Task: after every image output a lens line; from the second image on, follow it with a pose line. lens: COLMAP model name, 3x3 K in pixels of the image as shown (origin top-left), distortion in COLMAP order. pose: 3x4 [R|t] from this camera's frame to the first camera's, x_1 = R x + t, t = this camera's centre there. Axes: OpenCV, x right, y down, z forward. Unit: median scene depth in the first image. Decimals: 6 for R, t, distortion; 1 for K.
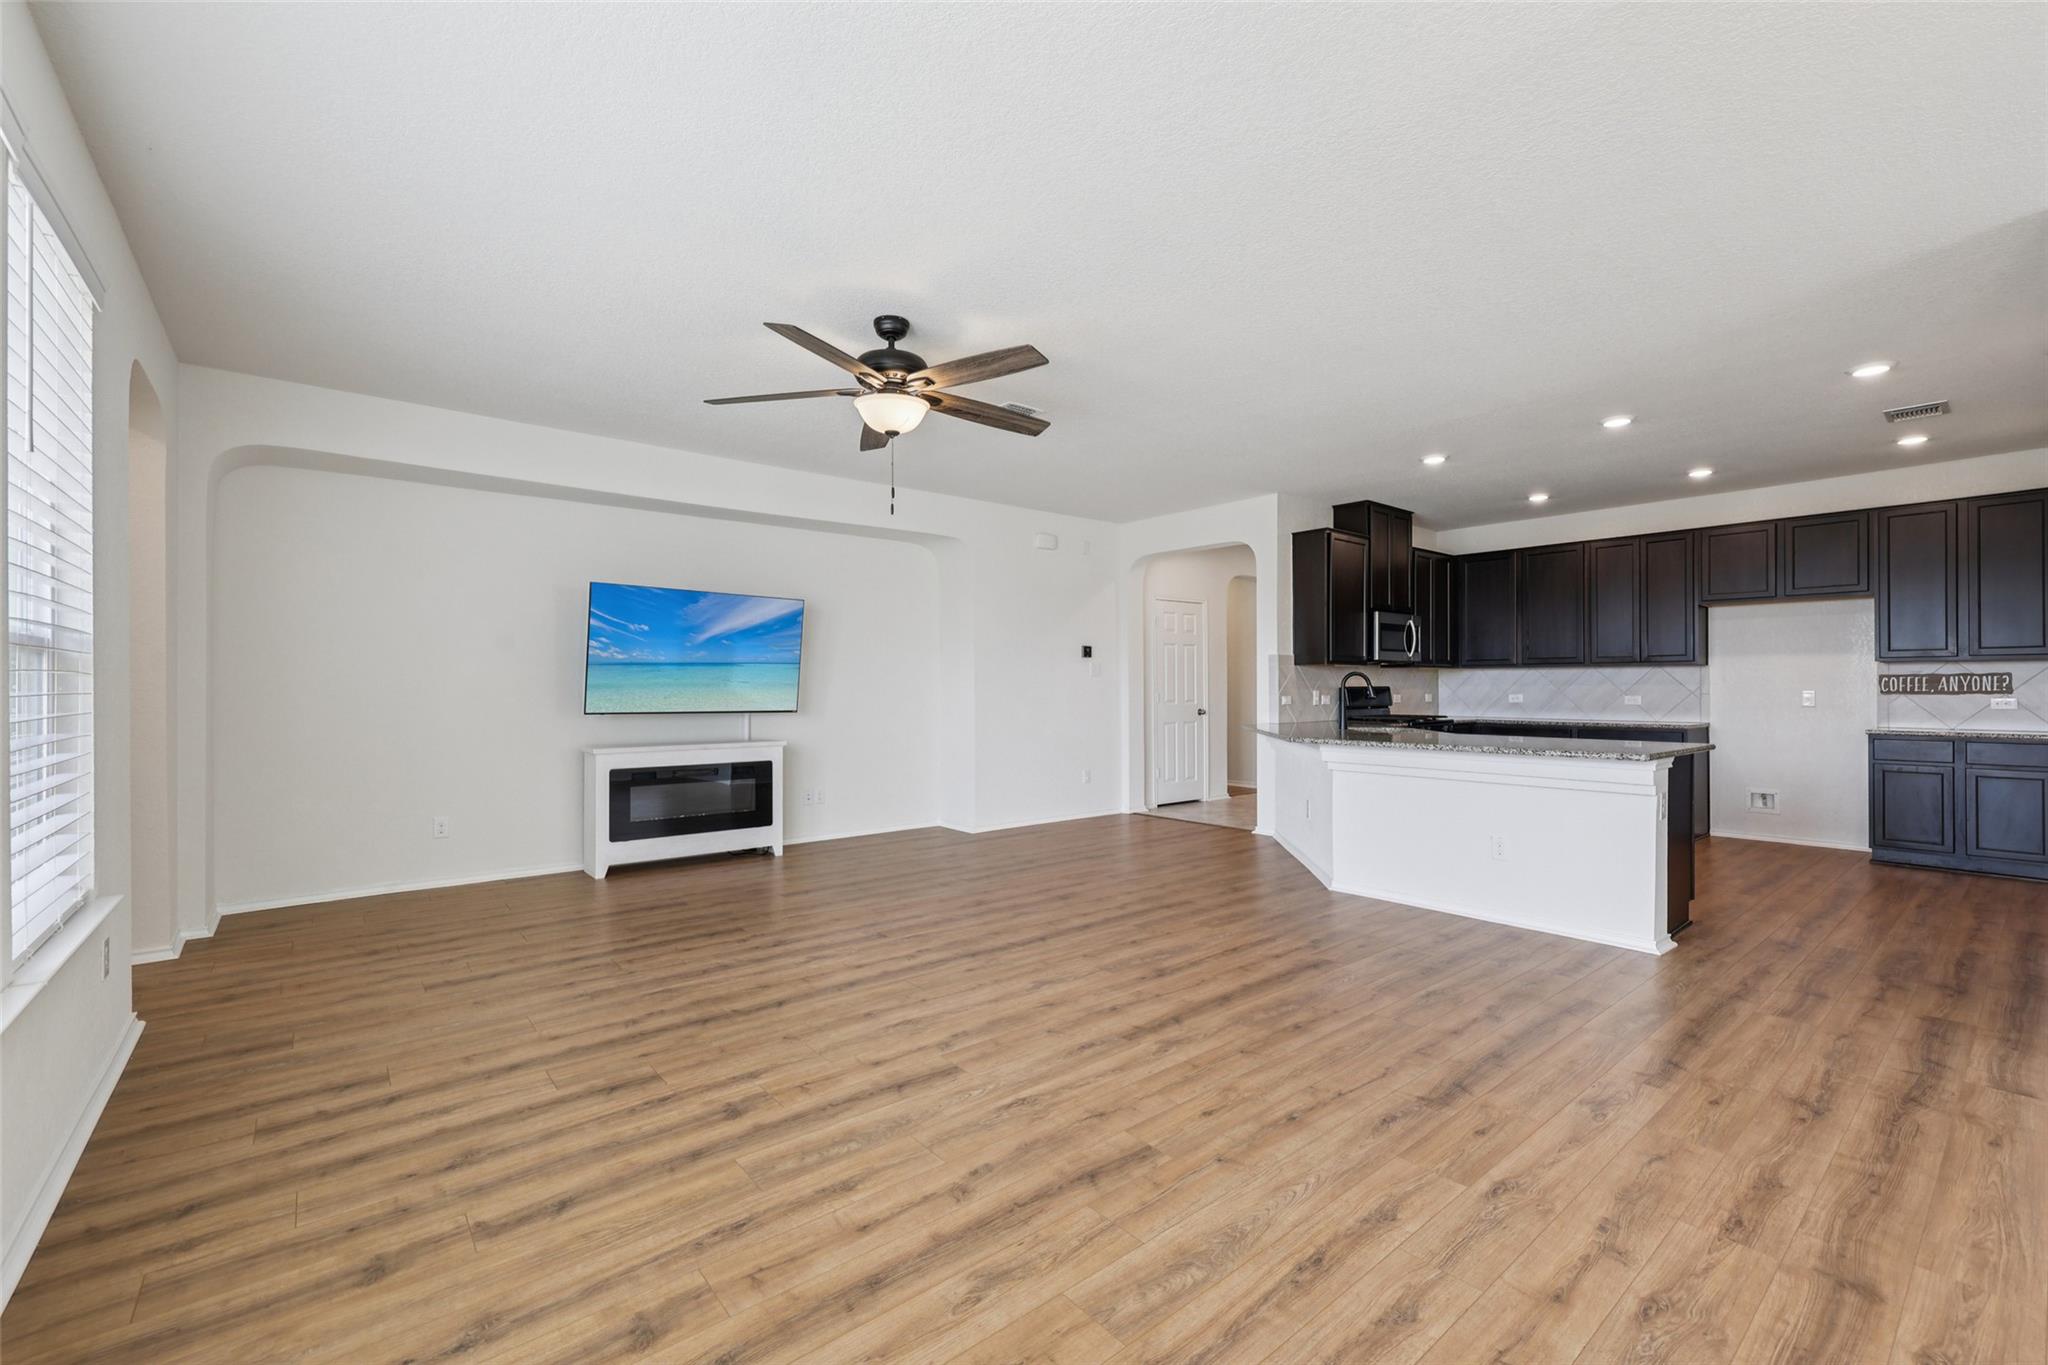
lens RADIAL K [[861.4, 0, 1029.2], [0, 861.4, 680.0], [0, 0, 1]] dist [-0.002018, 0.000445]
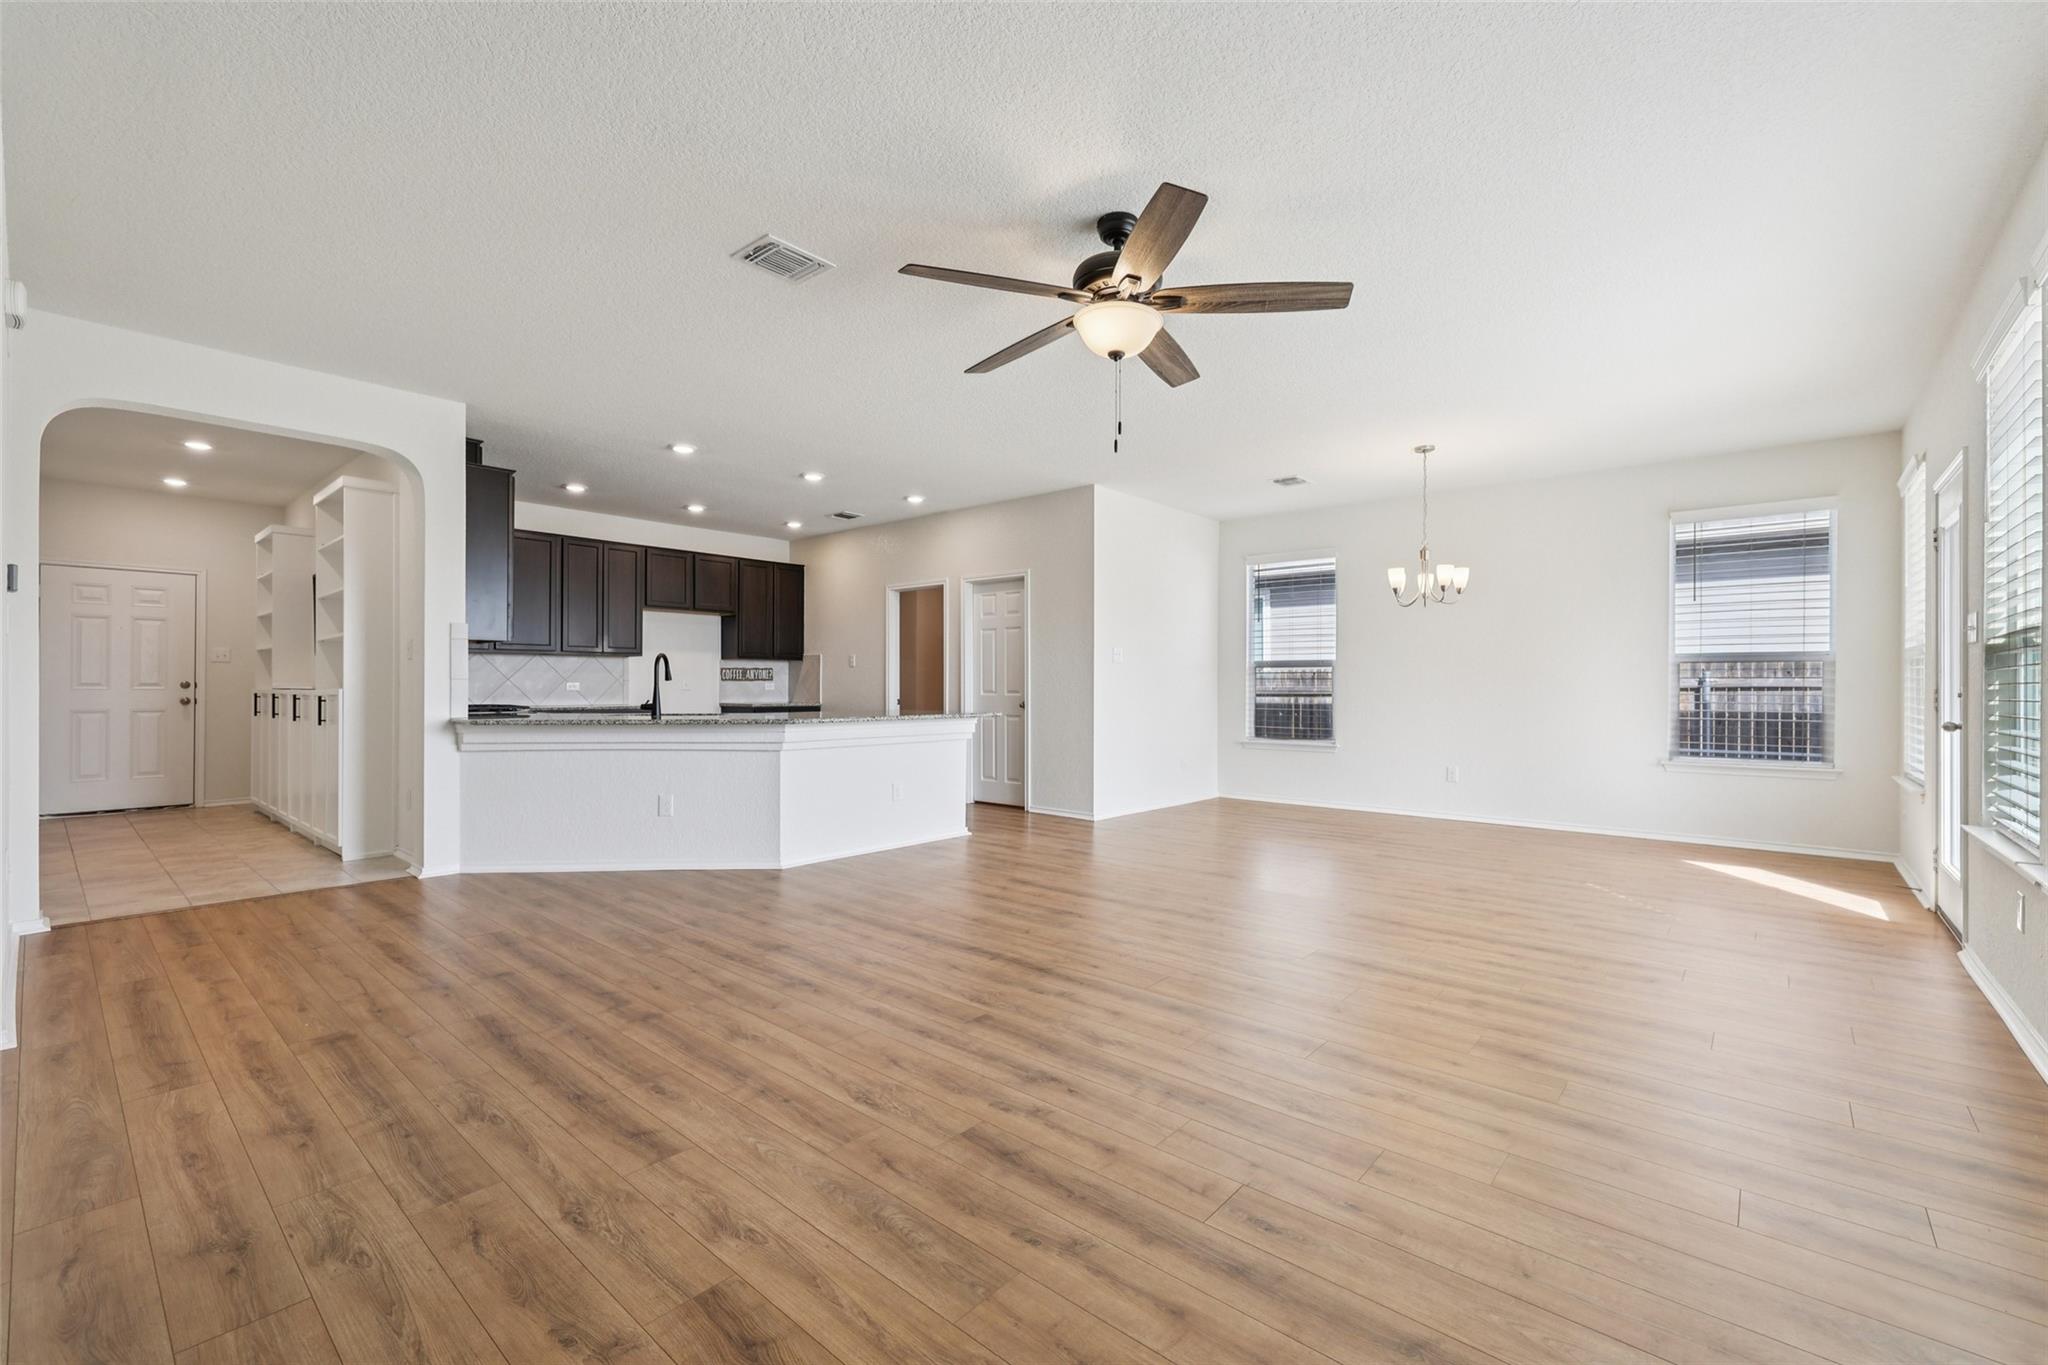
lens RADIAL K [[861.4, 0, 1022.6], [0, 861.4, 680.2], [0, 0, 1]] dist [-0.002018, 0.000445]
pose [[-0.160422, 0.006558, 0.987027, -0.570369], [-0.012007, 0.999891, -0.008595, 0.021763], [-0.986975, -0.013231, -0.160326, 0.719724]]
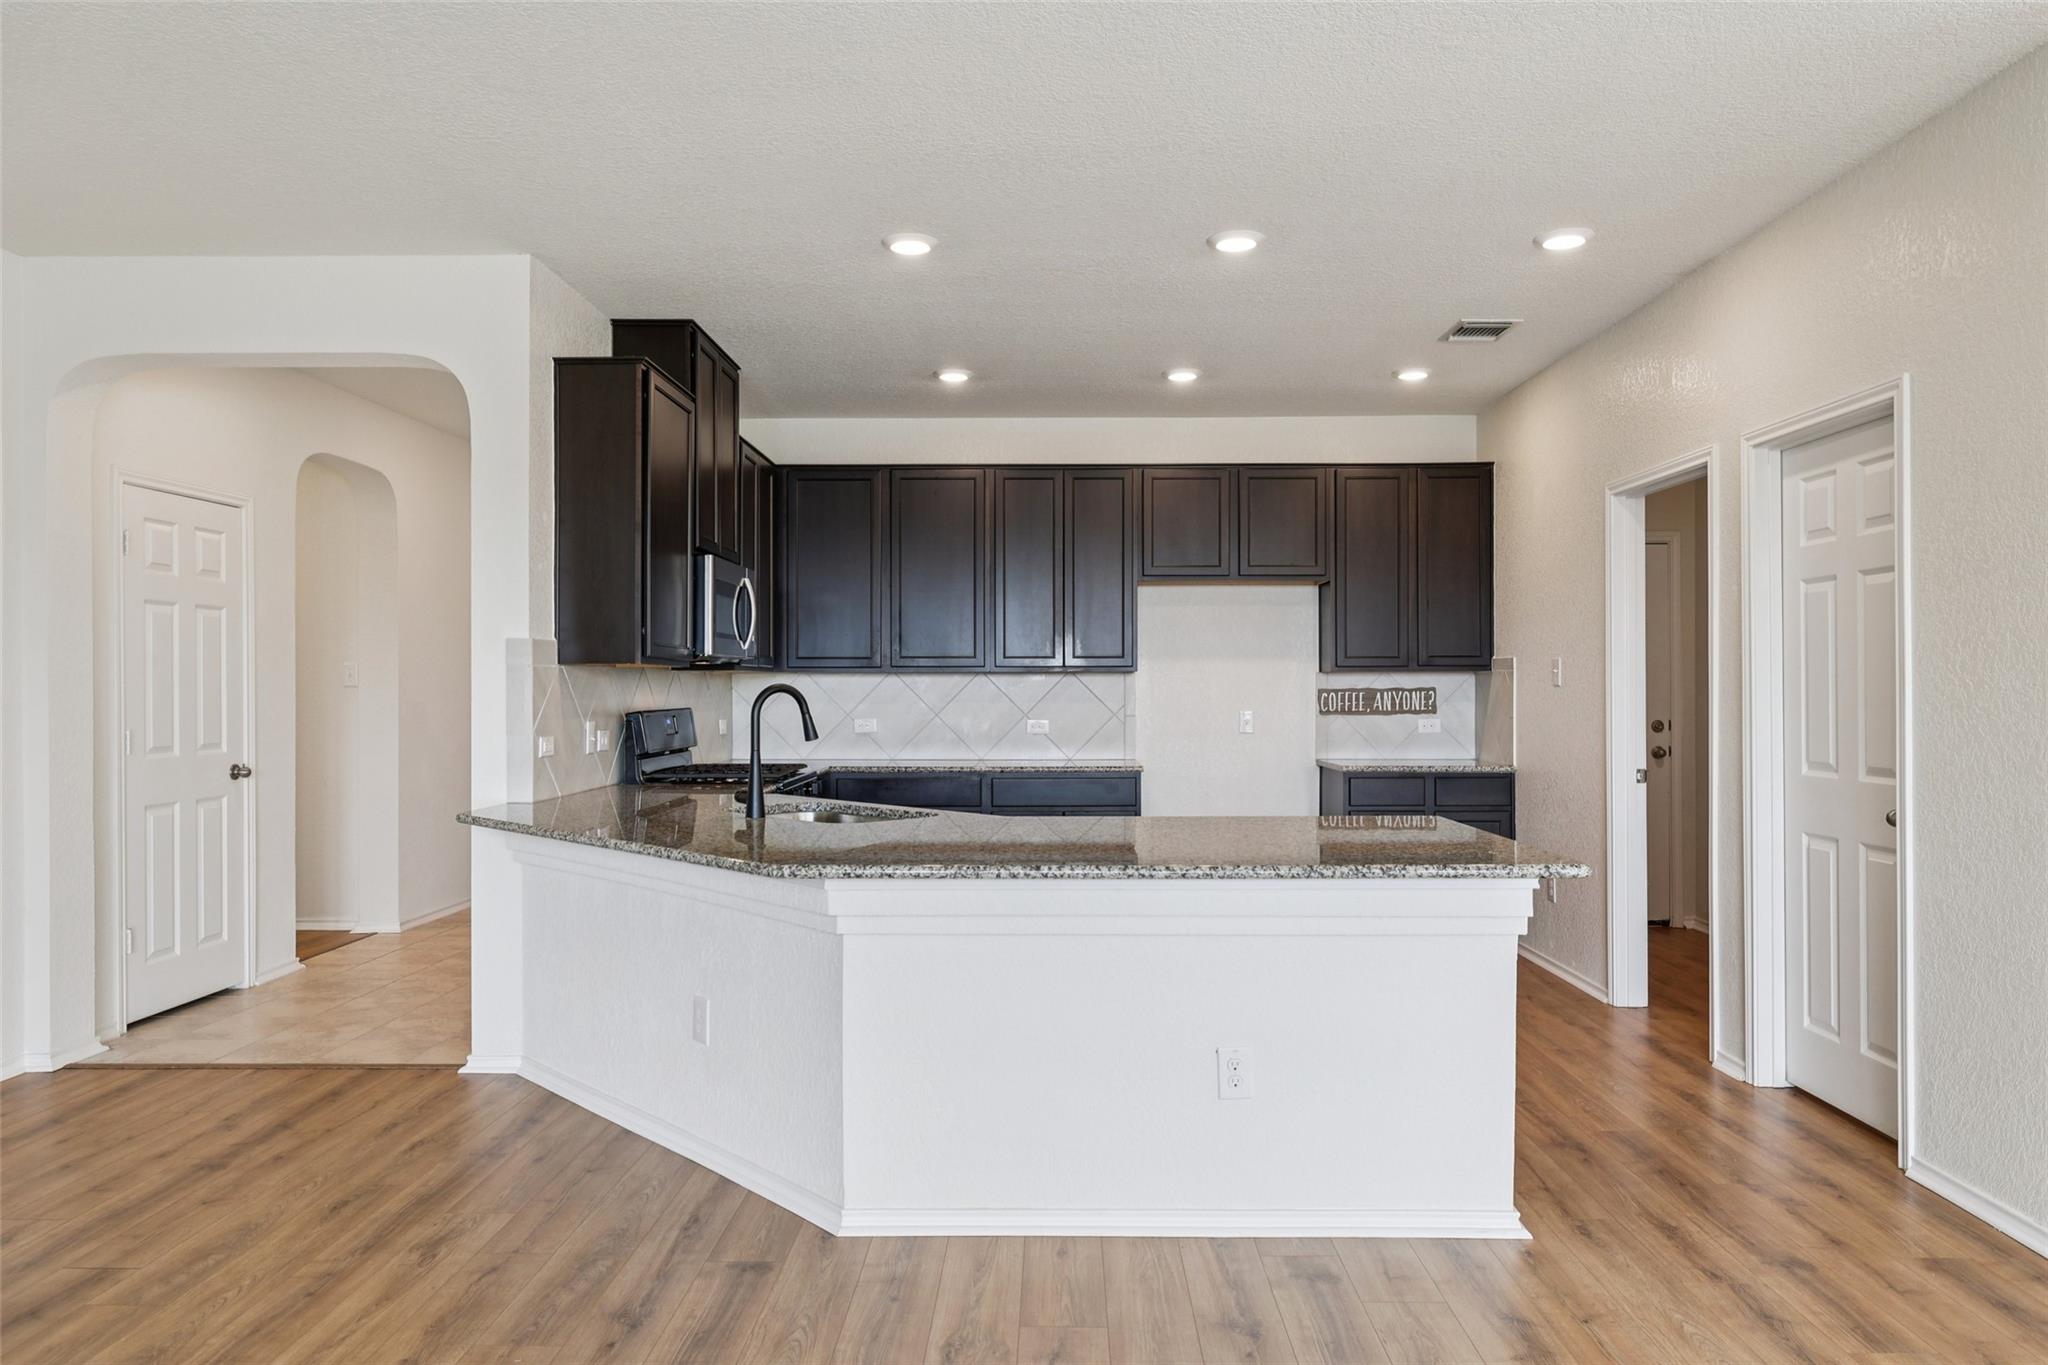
lens RADIAL K [[1330.4, 0, 1043.7], [0, 1330.4, 693.8], [0, 0, 1]] dist [0.006092, 0.003501]
pose [[0.650016, -0.003266, 0.759913, -0.047252], [-0.005785, 0.999941, 0.009245, -0.011216], [-0.759898, -0.010405, 0.649959, 0.426904]]
